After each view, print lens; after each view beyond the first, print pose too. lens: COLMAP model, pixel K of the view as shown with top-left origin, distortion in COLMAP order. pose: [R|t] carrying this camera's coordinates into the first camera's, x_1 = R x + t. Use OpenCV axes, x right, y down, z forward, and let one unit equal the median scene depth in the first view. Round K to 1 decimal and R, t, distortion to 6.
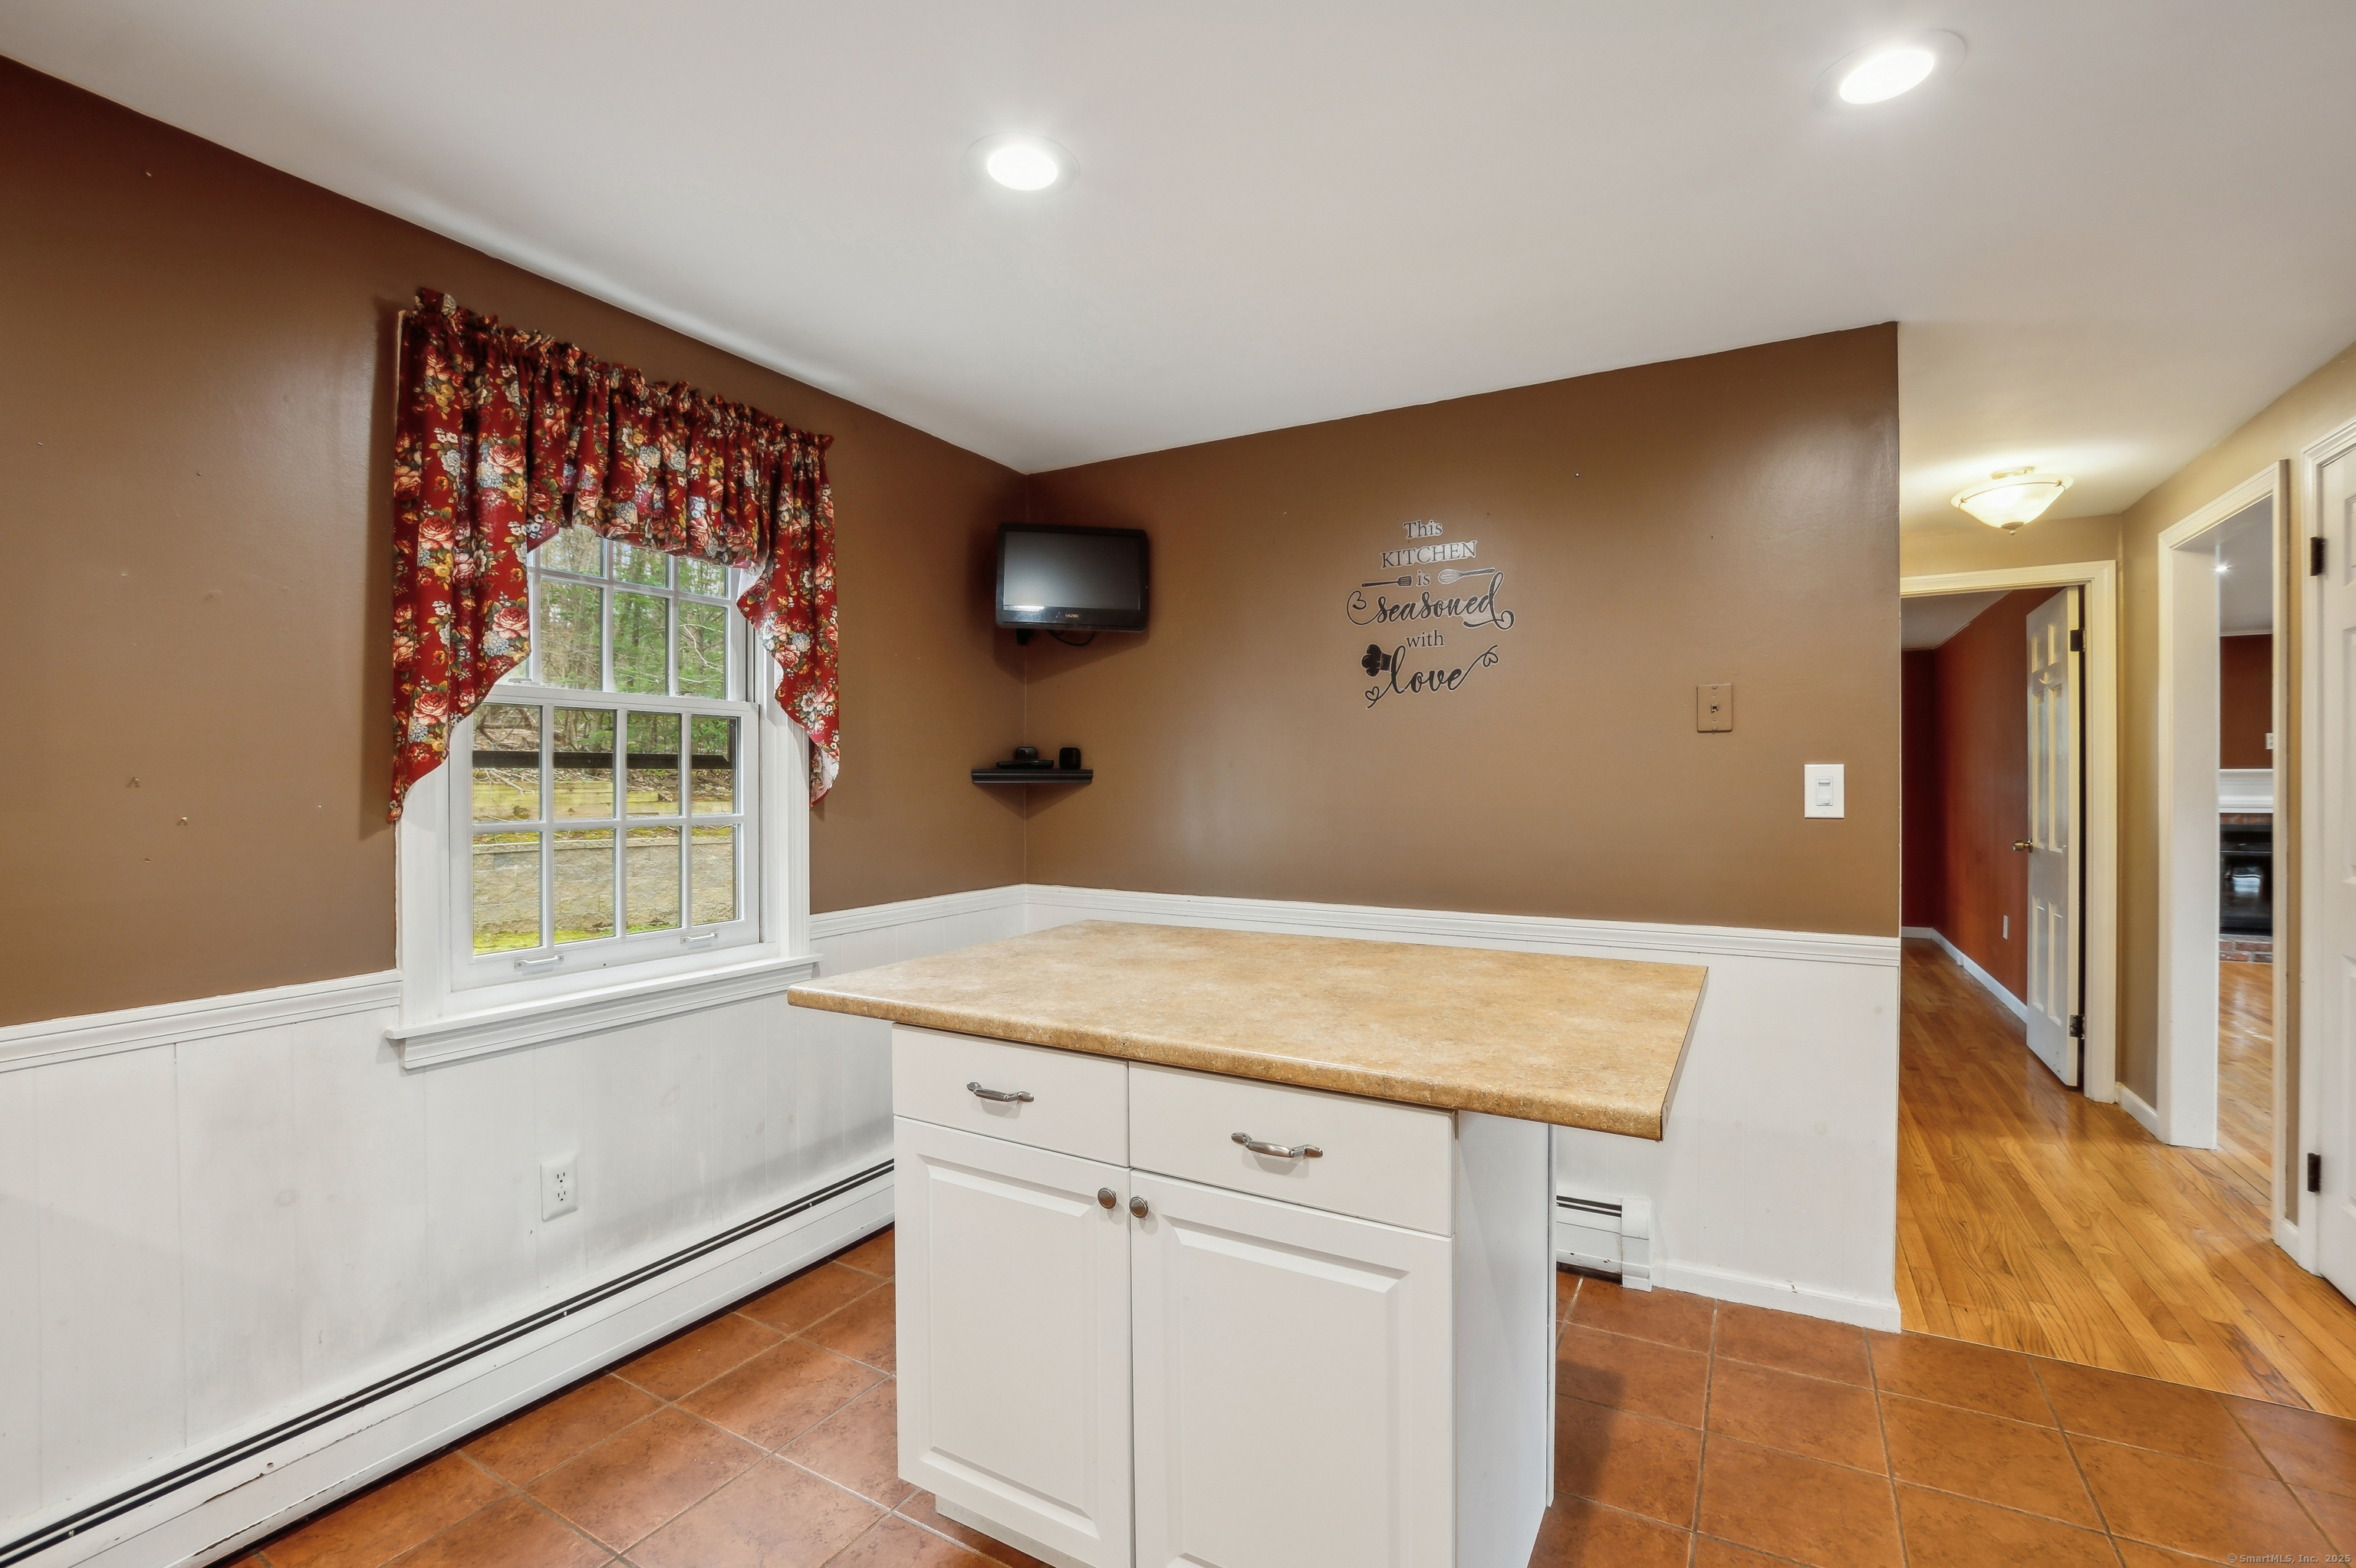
lens RADIAL K [[1042.1, 0, 1178.5], [0, 1042.1, 782.8], [0, 0, 1]] dist [-0.036552, 0.007823]
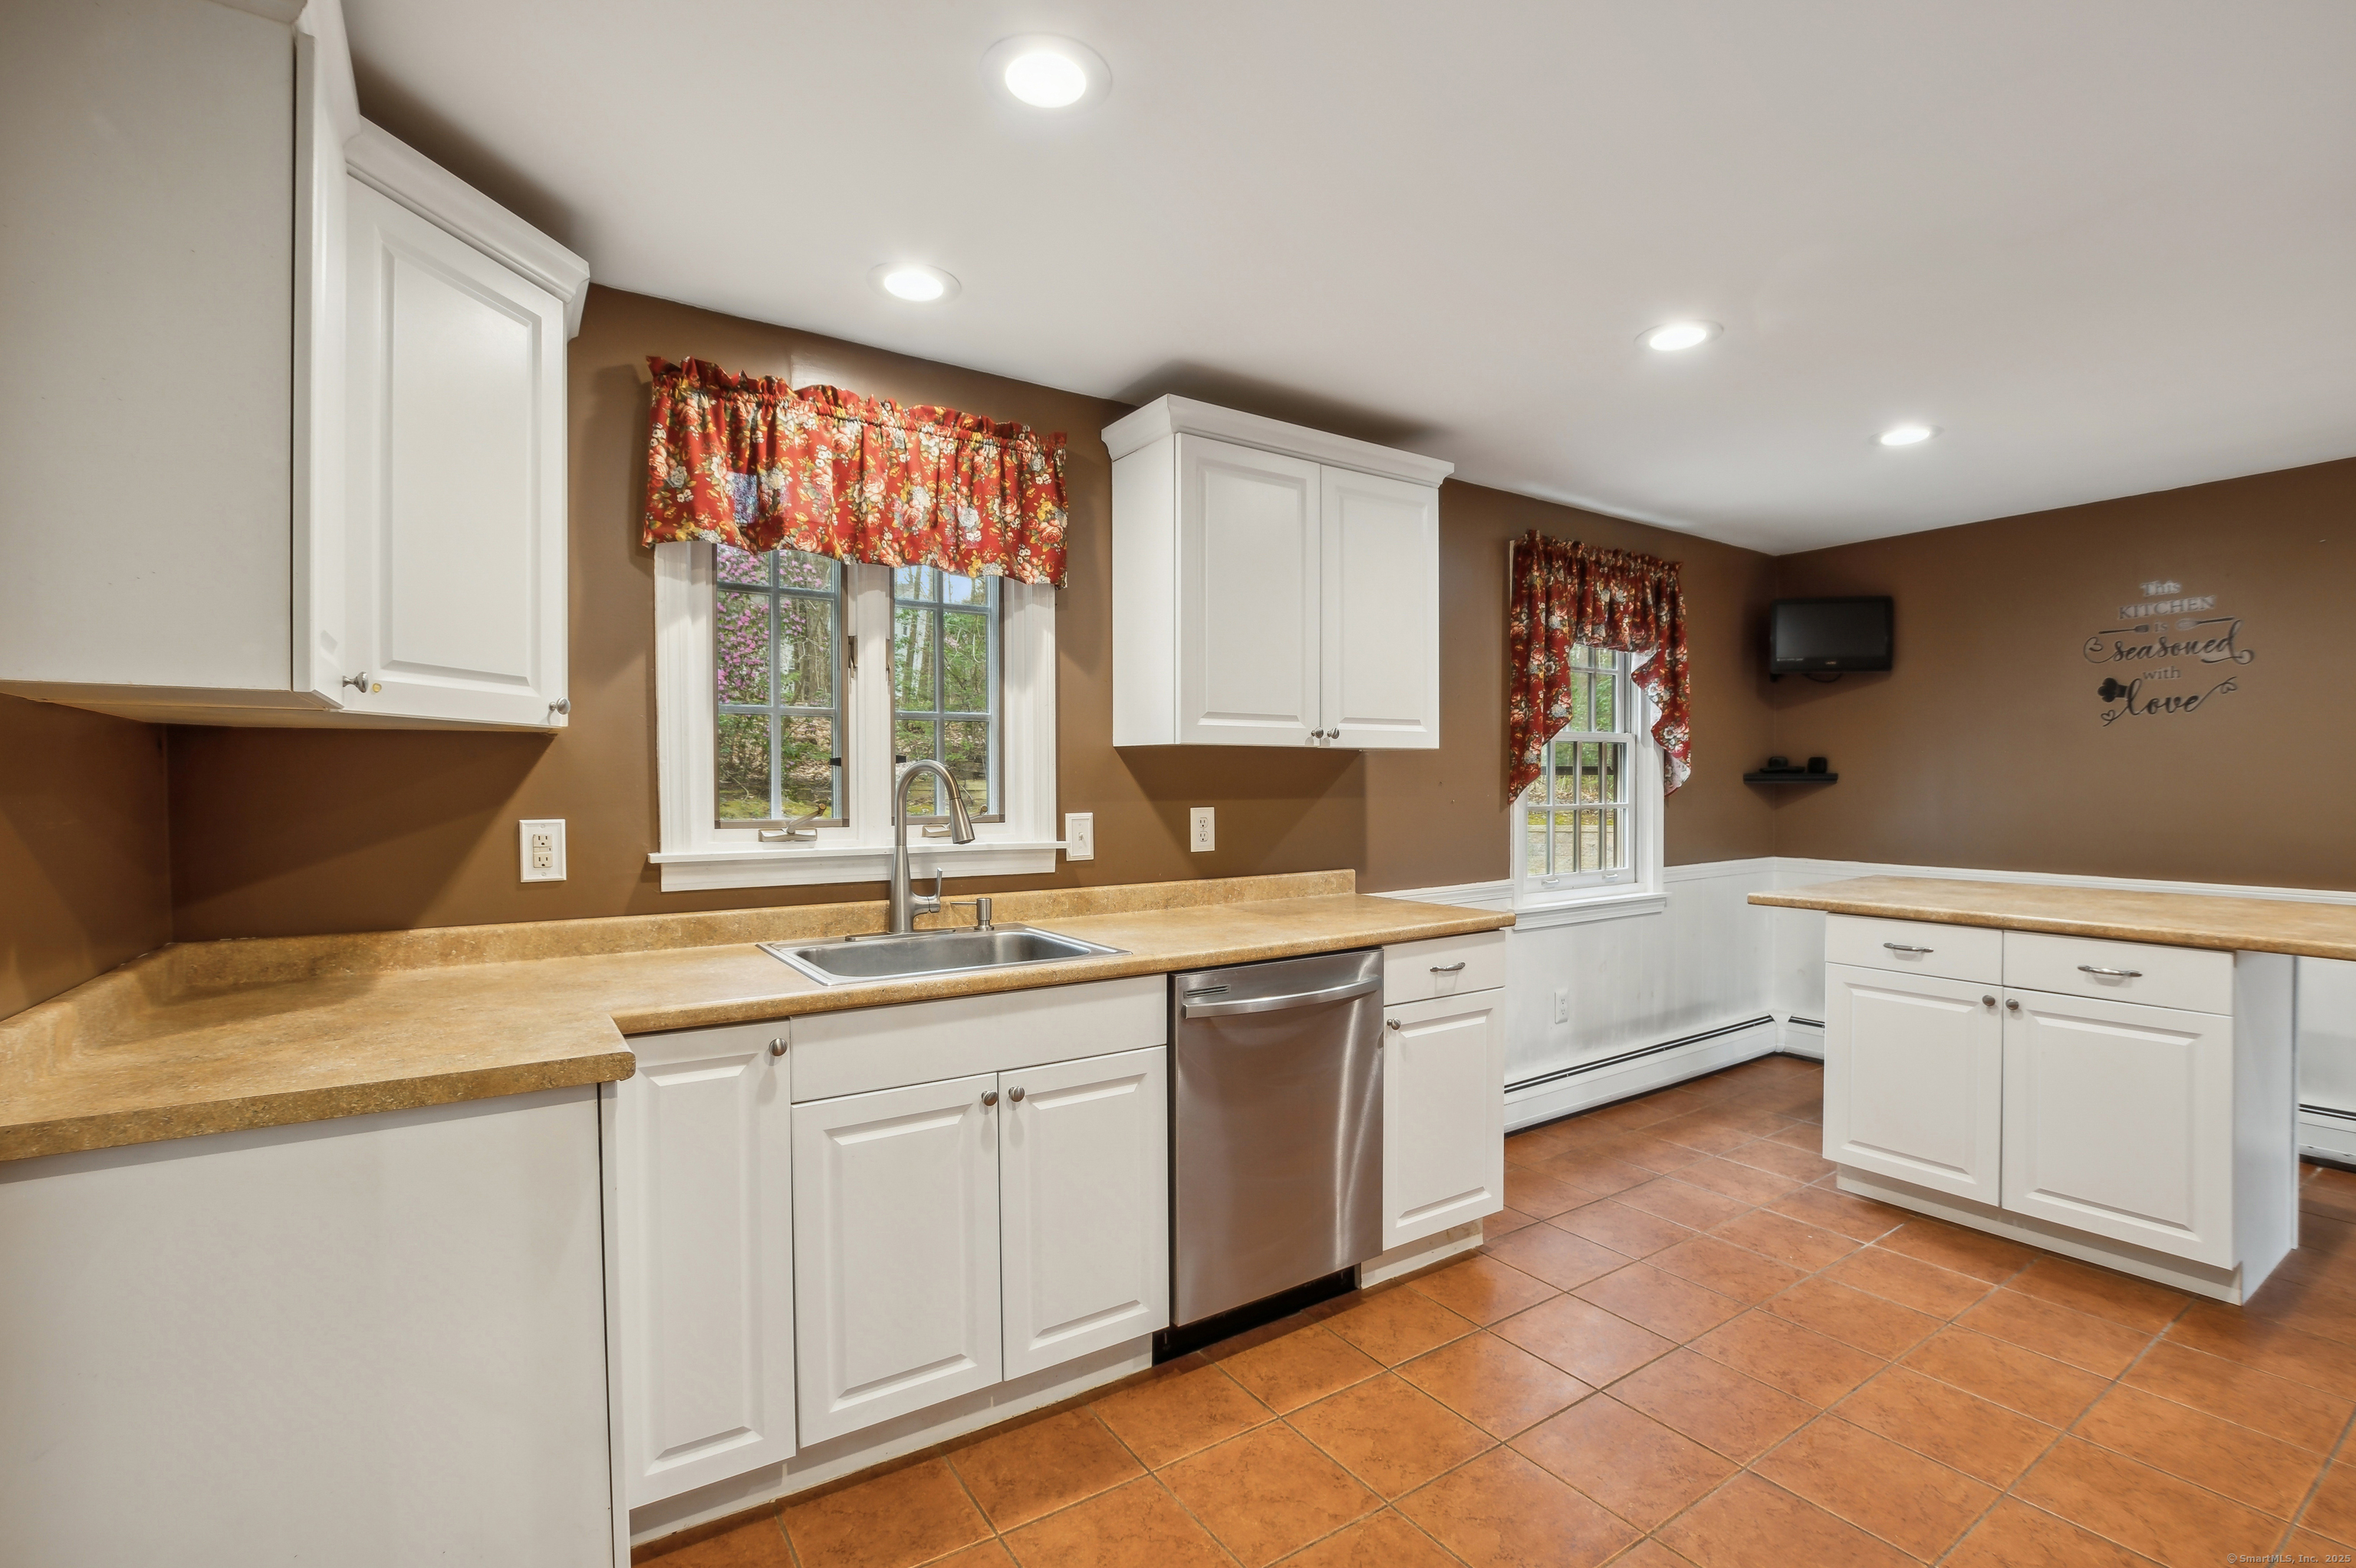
lens RADIAL K [[1061.2, 0, 1164.8], [0, 1061.2, 799.9], [0, 0, 1]] dist [-0.030875, 0.005047]
pose [[0.890947, 0.007366, -0.454047, -0.339876], [0.001184, 0.999827, 0.018543, -0.005918], [0.454105, -0.017058, 0.890785, -0.861795]]
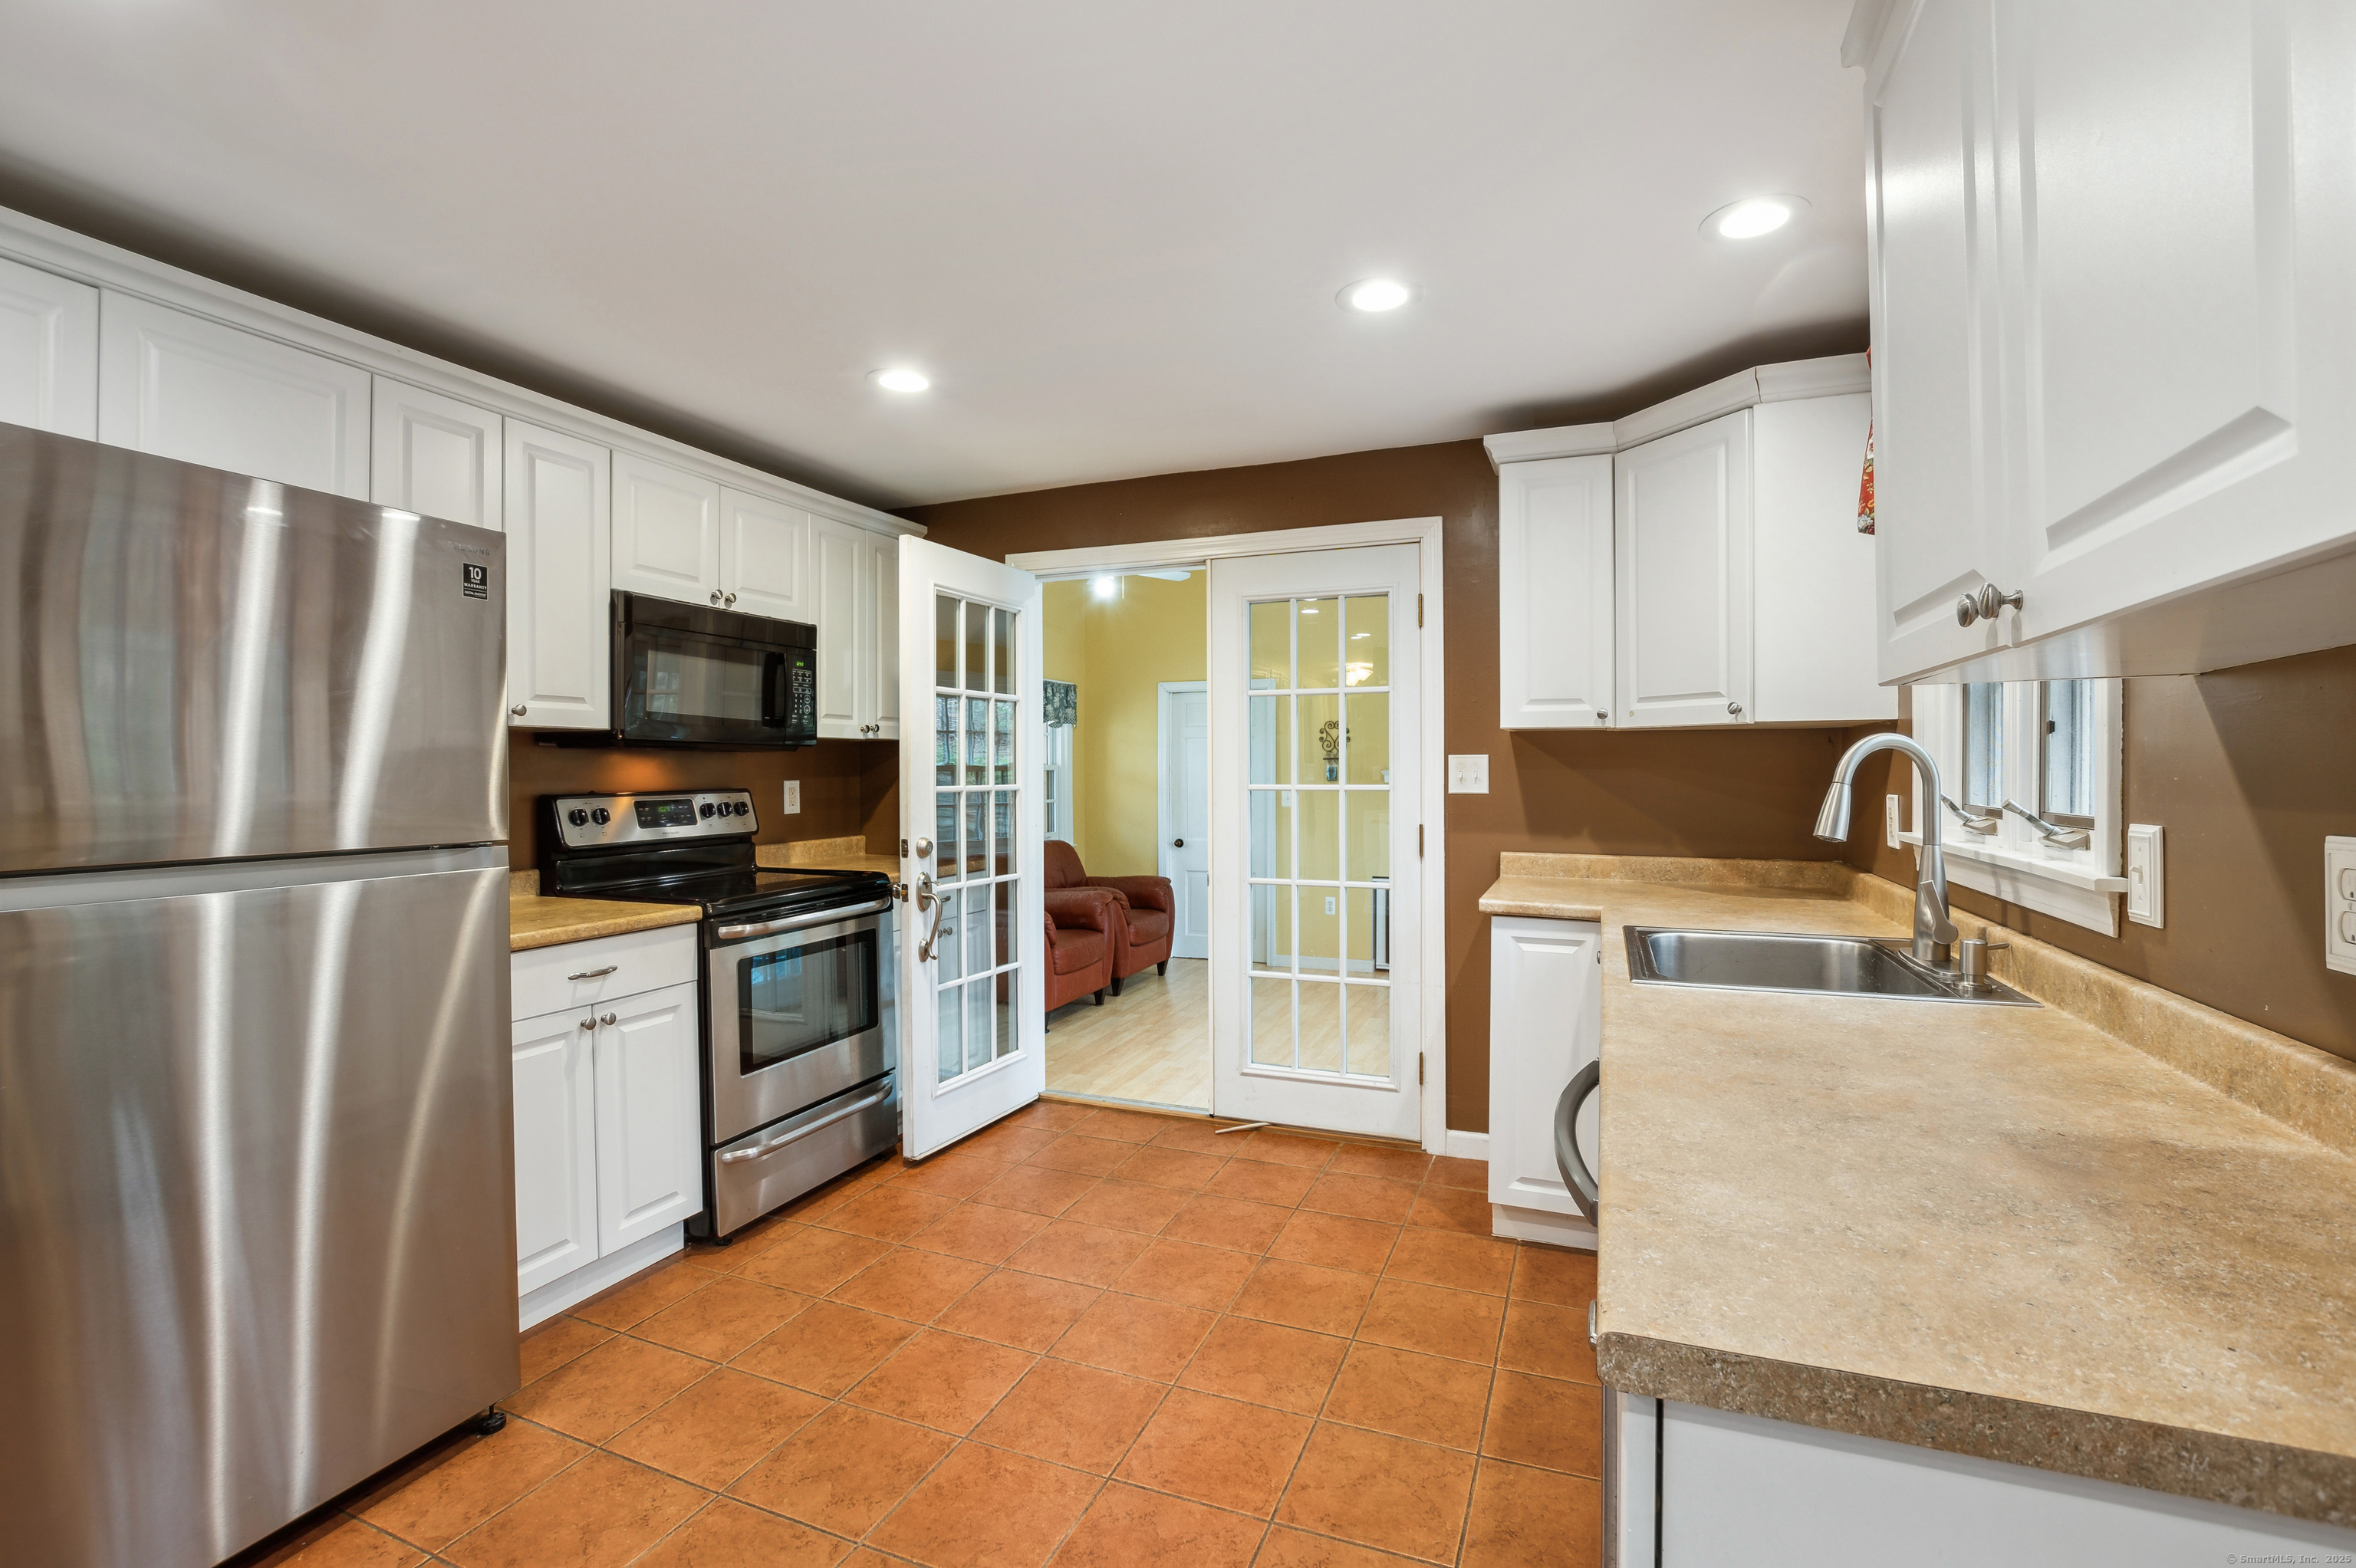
lens RADIAL K [[1051.0, 0, 1178.0], [0, 1051.0, 769.0], [0, 0, 1]] dist [-0.026832, 0.001293]
pose [[-0.991134, 0.005766, -0.132737, -0.380510], [0.005822, 0.999983, -0.000036, -0.002127], [0.132735, -0.000808, -0.991151, 0.619900]]
